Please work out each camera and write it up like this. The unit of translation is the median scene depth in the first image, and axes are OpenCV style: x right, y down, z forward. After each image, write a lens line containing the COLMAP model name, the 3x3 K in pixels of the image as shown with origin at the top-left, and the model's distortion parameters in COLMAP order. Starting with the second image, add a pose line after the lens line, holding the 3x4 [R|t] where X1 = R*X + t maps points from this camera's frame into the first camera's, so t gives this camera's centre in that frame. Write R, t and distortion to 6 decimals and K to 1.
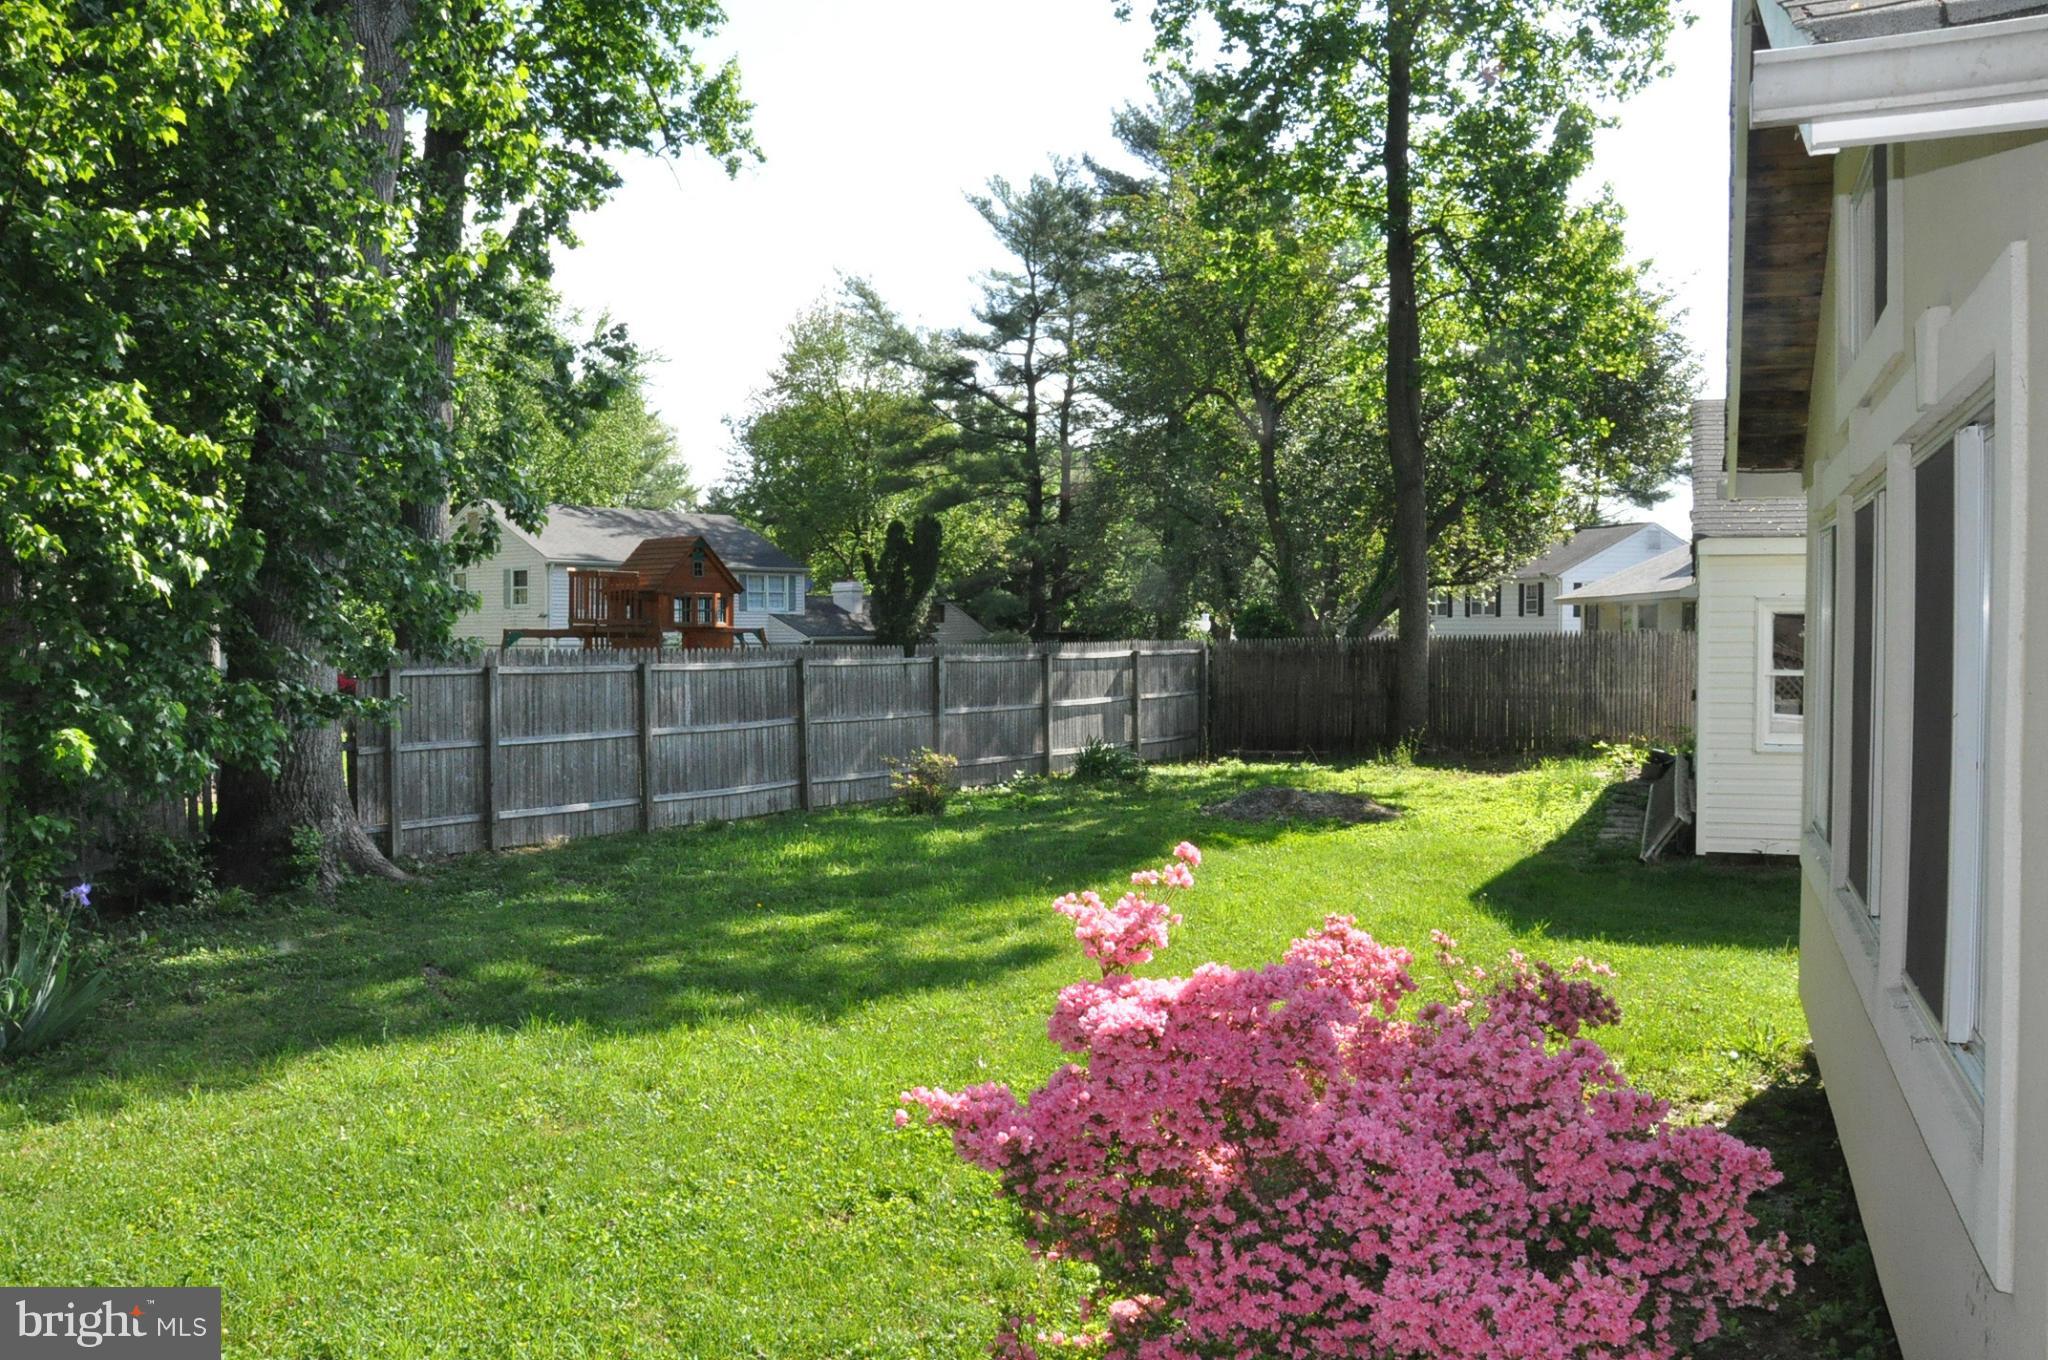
lens RADIAL K [[1604.8, 0, 1024.0], [0, 1604.8, 680.0], [0, 0, 1]] dist [-0.160640, 0.119749]
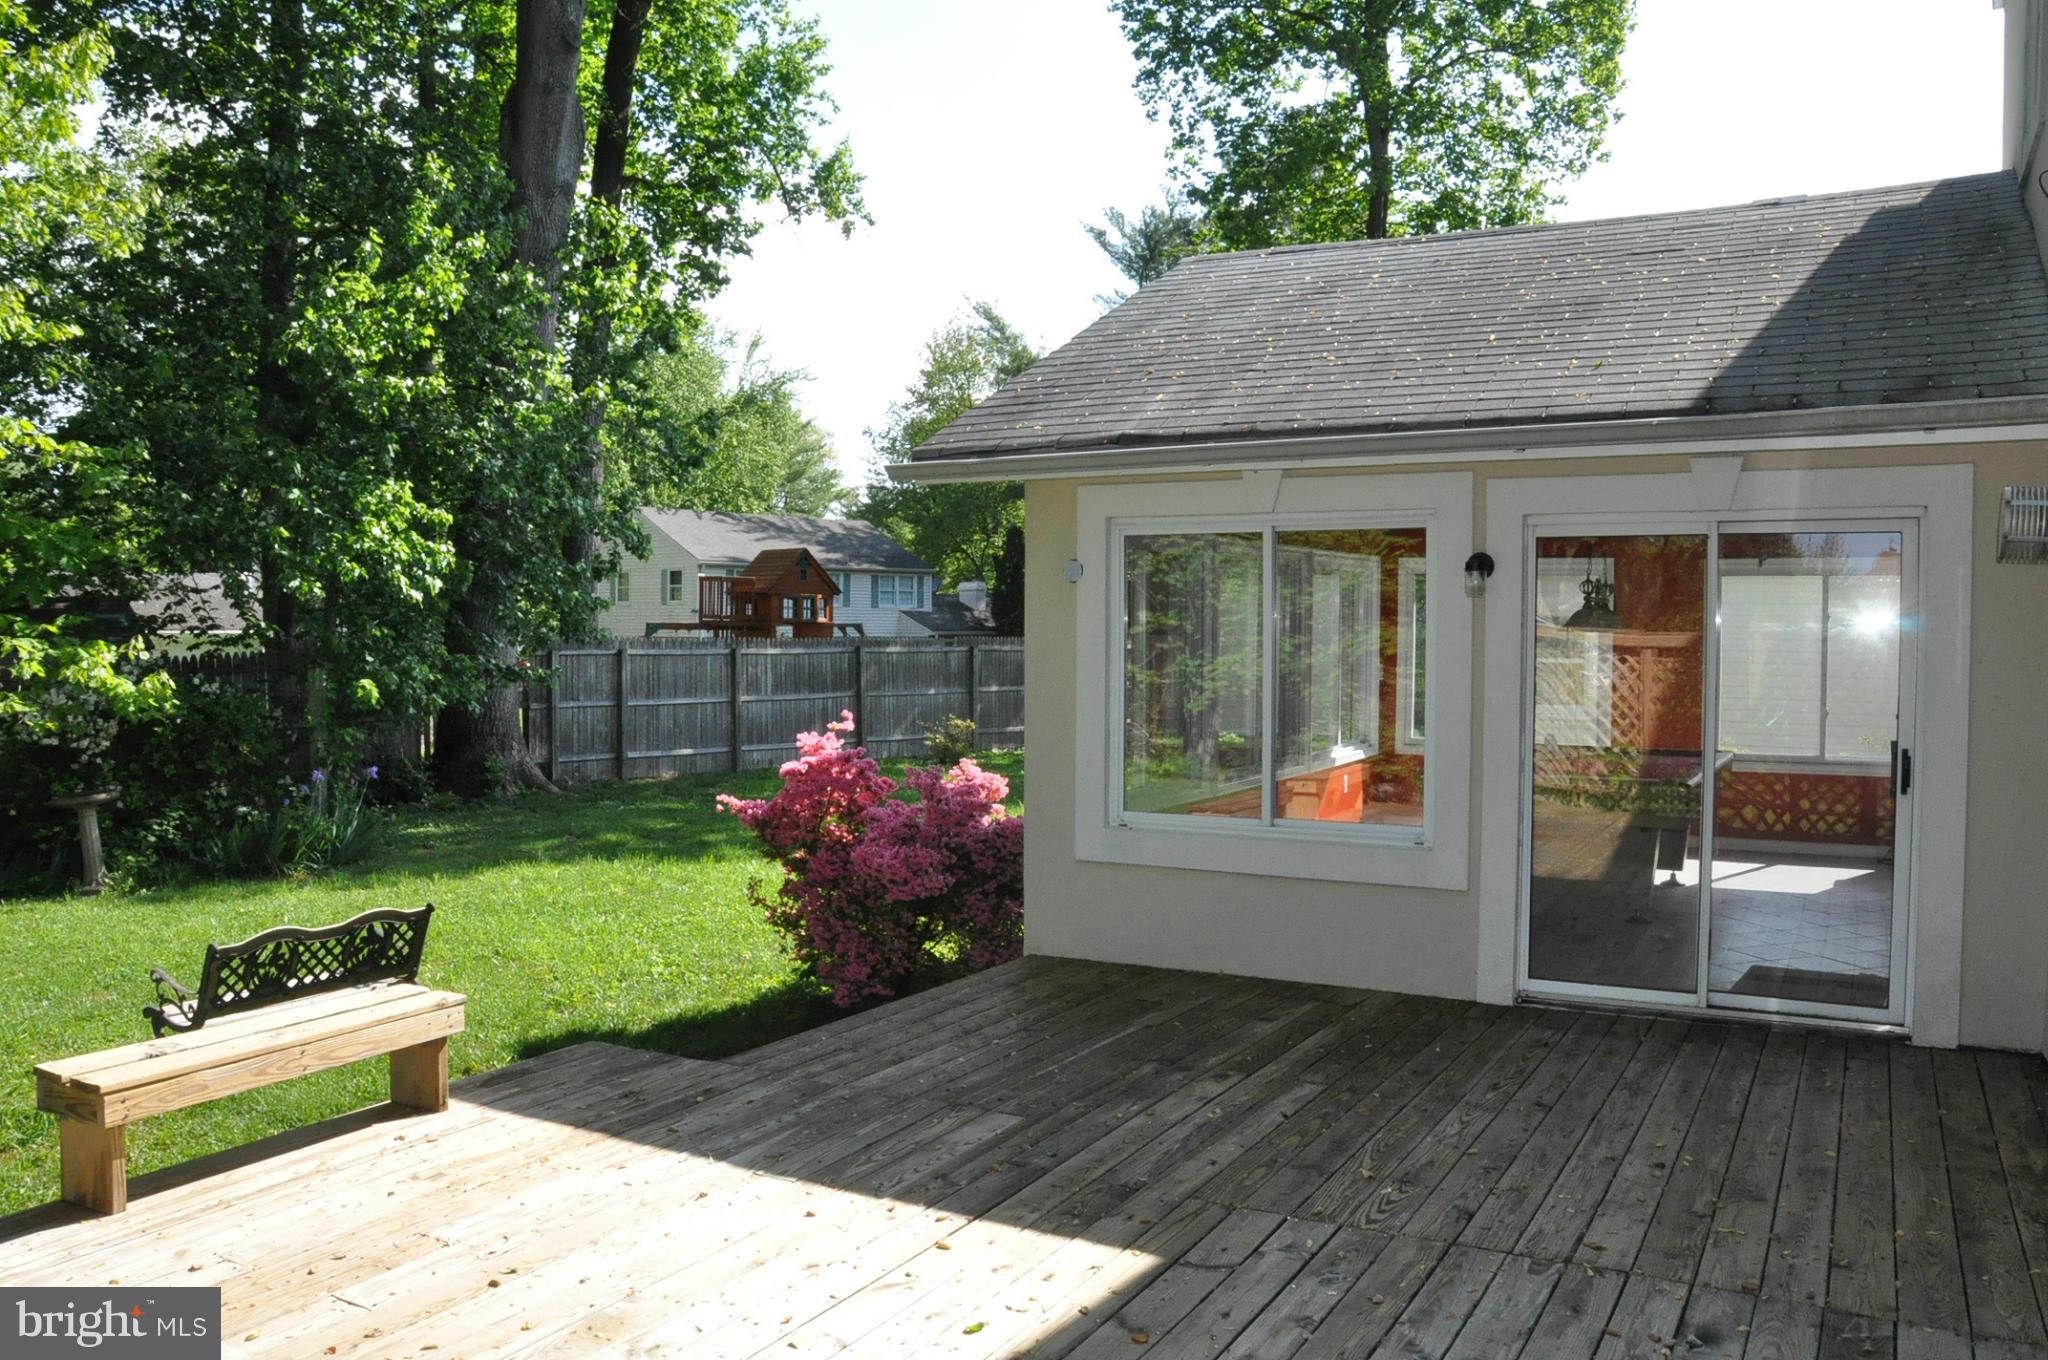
lens RADIAL K [[1604.8, 0, 1024.0], [0, 1604.8, 680.0], [0, 0, 1]] dist [-0.160640, 0.119749]
pose [[0.994636, 0.010077, -0.102943, 0.155593], [-0.009868, 0.999948, 0.002537, 0.011239], [0.102964, -0.001507, 0.994684, -0.354252]]
